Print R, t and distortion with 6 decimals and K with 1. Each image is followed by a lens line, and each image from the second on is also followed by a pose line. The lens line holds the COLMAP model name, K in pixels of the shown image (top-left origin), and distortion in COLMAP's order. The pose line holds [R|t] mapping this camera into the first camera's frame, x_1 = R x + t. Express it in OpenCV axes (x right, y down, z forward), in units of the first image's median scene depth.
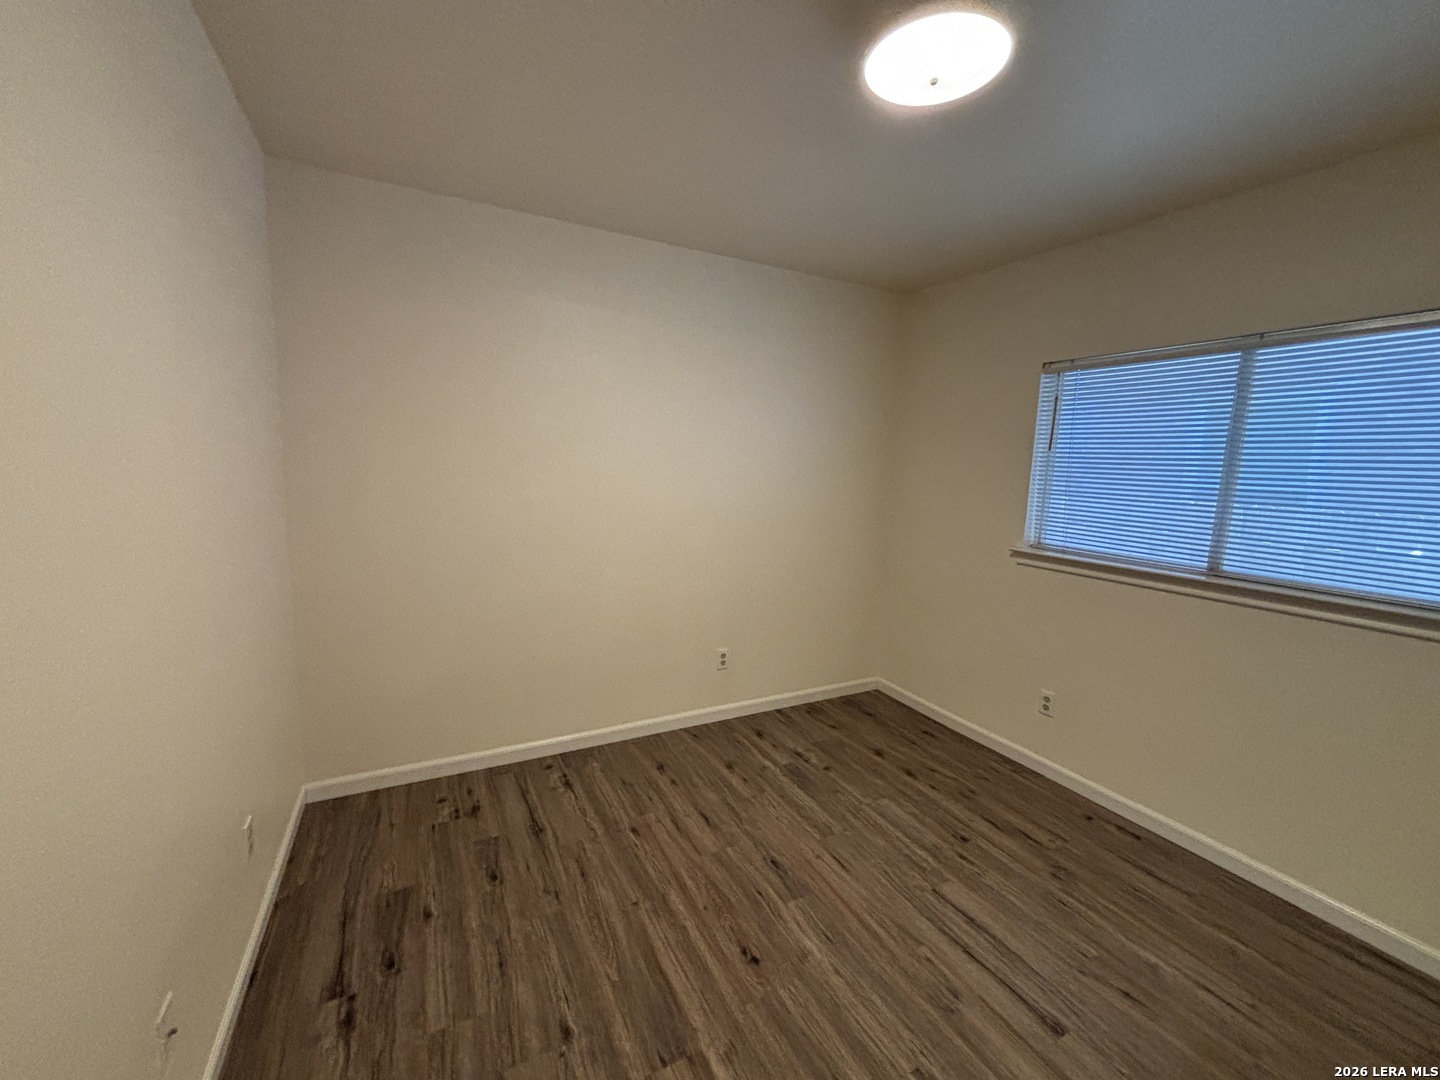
lens RADIAL K [[587.1, 0, 720.5], [0, 587.1, 540.4], [0, 0, 1]] dist [0.002914, 0.000941]
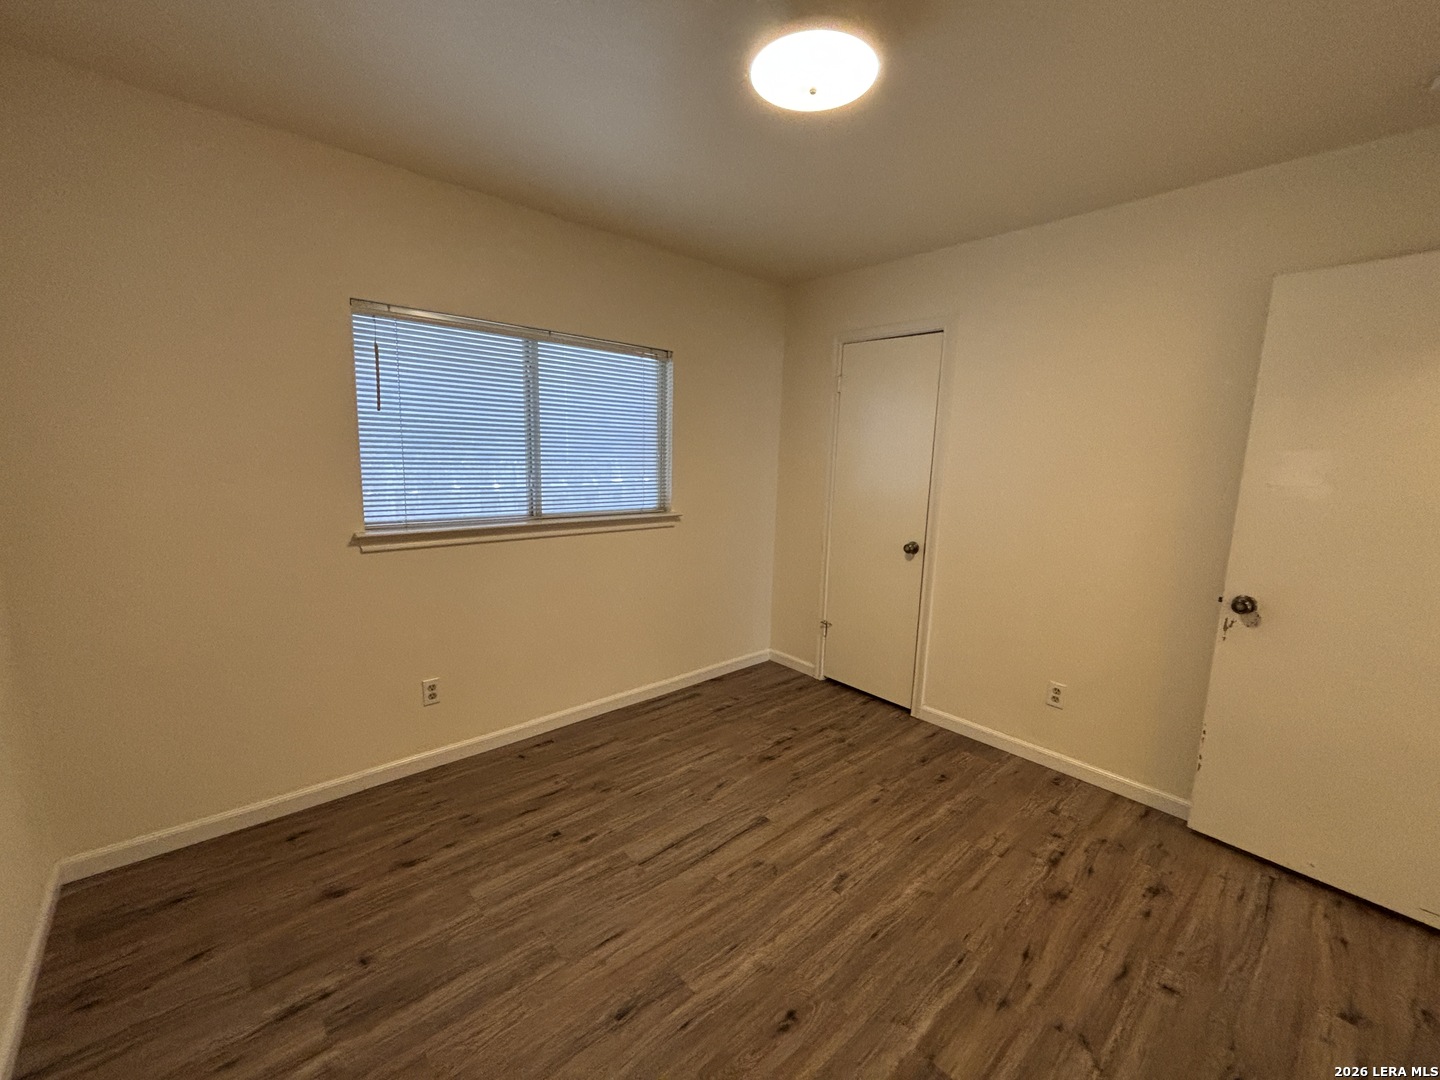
lens RADIAL K [[587.1, 0, 720.5], [0, 587.1, 540.4], [0, 0, 1]] dist [0.002914, 0.000941]
pose [[-0.241054, -0.192489, 0.951231, -0.486170], [0.095729, 0.970638, 0.220674, -0.141838], [-0.965779, 0.144255, -0.215550, 0.936142]]
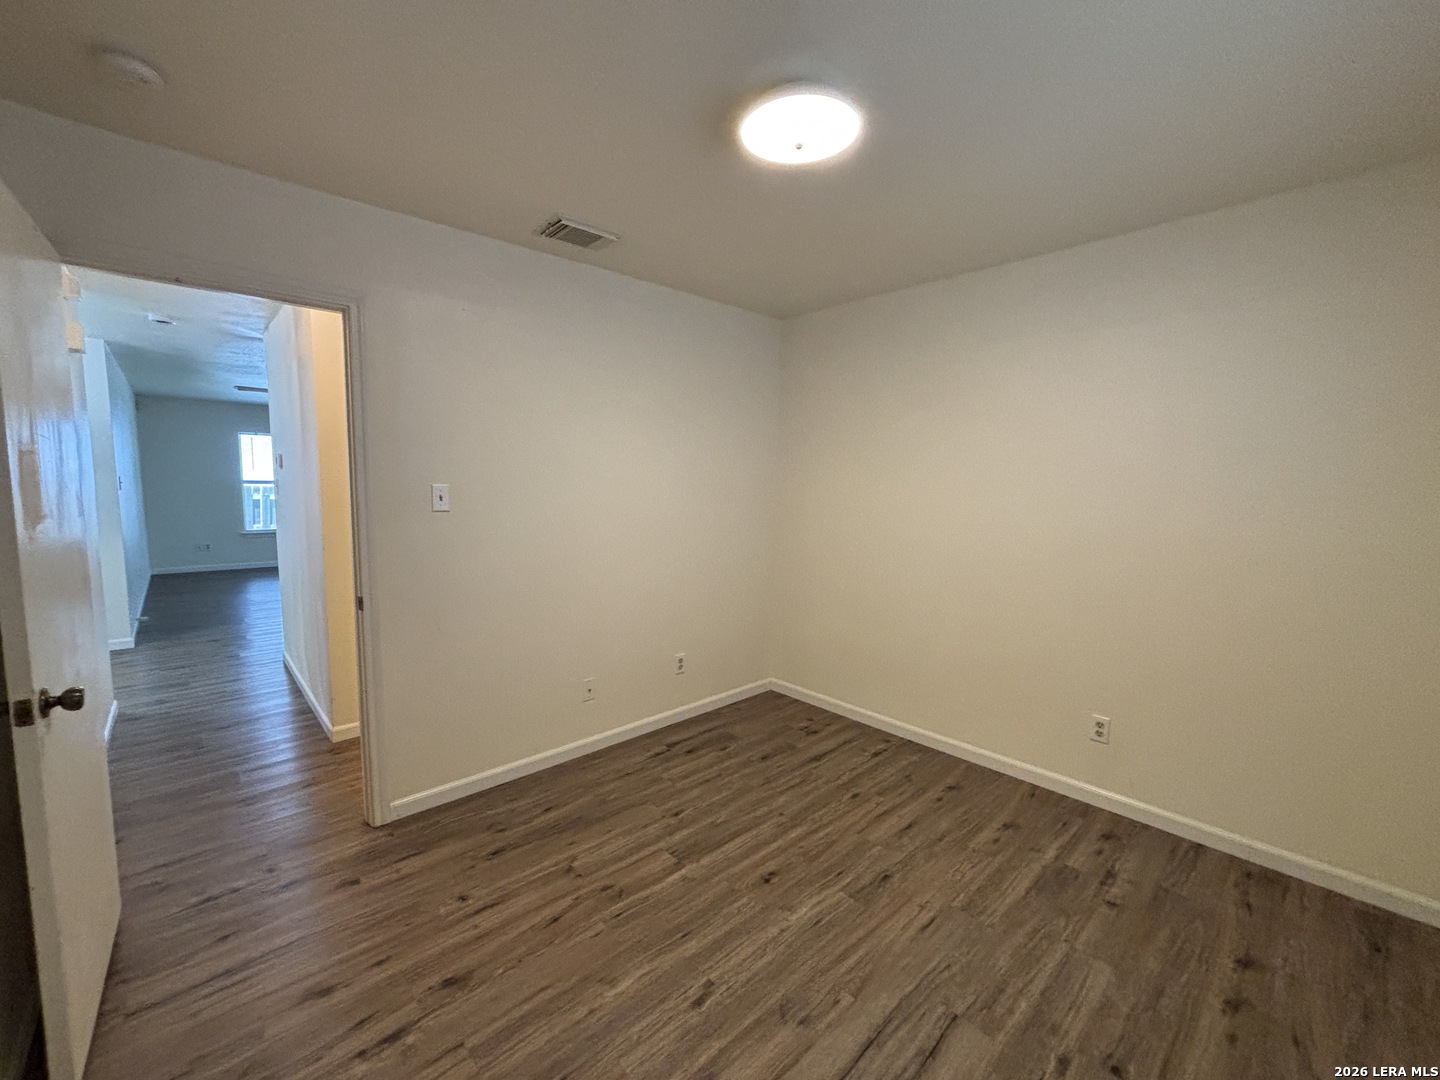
lens RADIAL K [[589.8, 0, 723.2], [0, 589.8, 539.1], [0, 0, 1]] dist [0.000075, 0.000136]
pose [[0.261509, 0.064235, -0.963061, 0.926618], [-0.130788, 0.990939, 0.030580, -0.015244], [0.956299, 0.117960, 0.267540, 0.392130]]
